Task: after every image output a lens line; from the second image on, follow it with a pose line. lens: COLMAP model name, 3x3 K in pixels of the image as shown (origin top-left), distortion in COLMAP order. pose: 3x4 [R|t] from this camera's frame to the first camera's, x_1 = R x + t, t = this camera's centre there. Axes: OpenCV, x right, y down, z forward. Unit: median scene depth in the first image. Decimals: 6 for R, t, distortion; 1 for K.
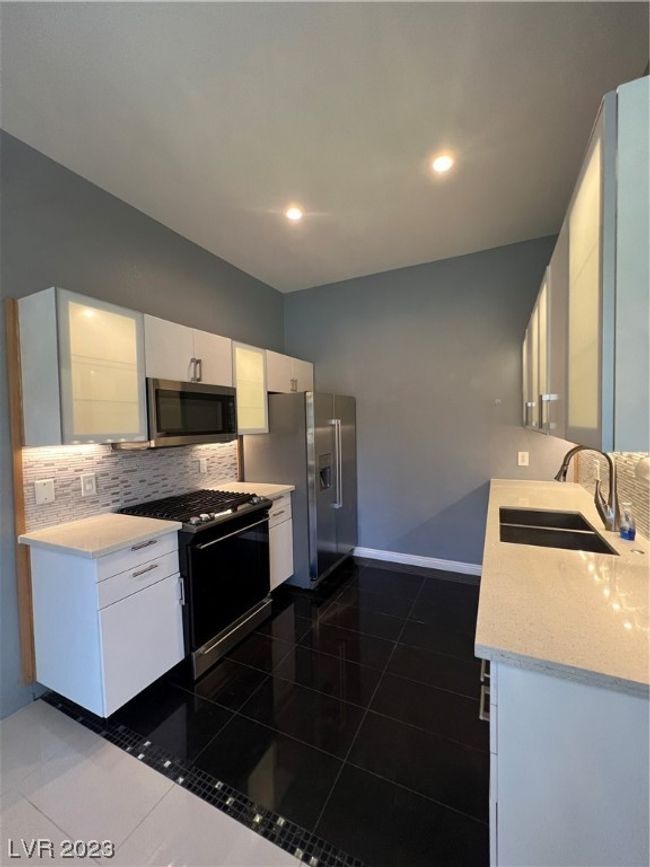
lens RADIAL K [[349.9, 0, 323.1], [0, 349.9, 434.0], [0, 0, 1]] dist [-0.001721, 0.001410]
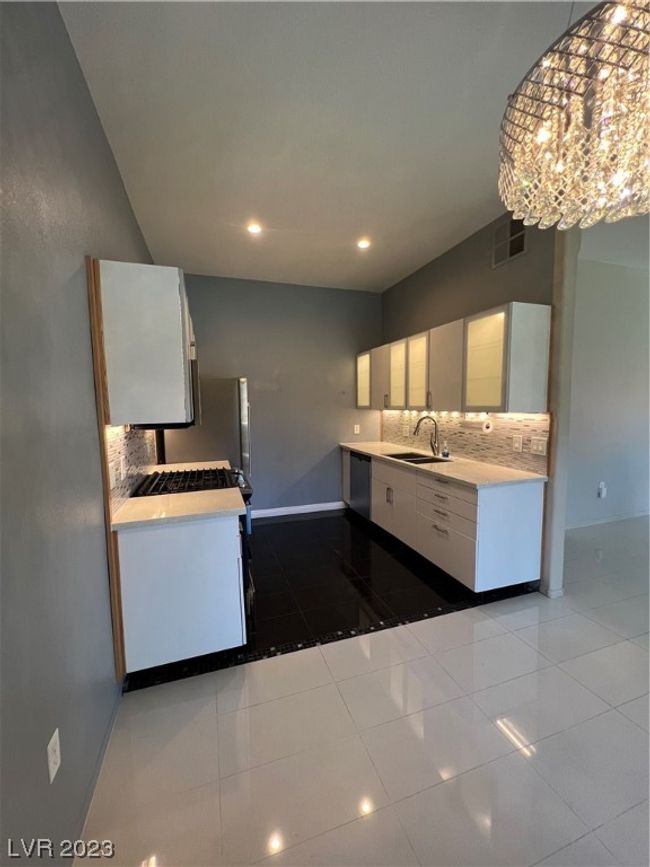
lens RADIAL K [[353.6, 0, 324.1], [0, 353.6, 434.3], [0, 0, 1]] dist [-0.002953, -0.000065]
pose [[0.703838, -0.045611, 0.708895, -0.978393], [0.017960, 0.998760, 0.046429, 0.024174], [-0.710133, -0.019947, 0.703784, -0.035515]]
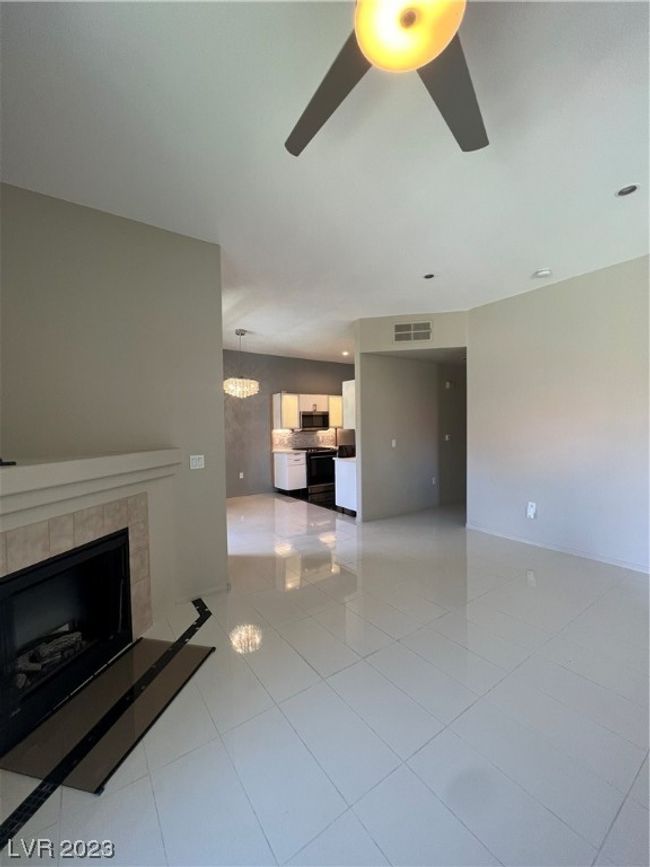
lens RADIAL K [[349.9, 0, 322.7], [0, 349.9, 438.2], [0, 0, 1]] dist [-0.001721, 0.001410]
pose [[0.876597, 0.027360, -0.480446, 1.458747], [-0.021179, 0.999609, 0.018282, 0.045887], [0.480758, -0.005850, 0.876834, -2.078503]]
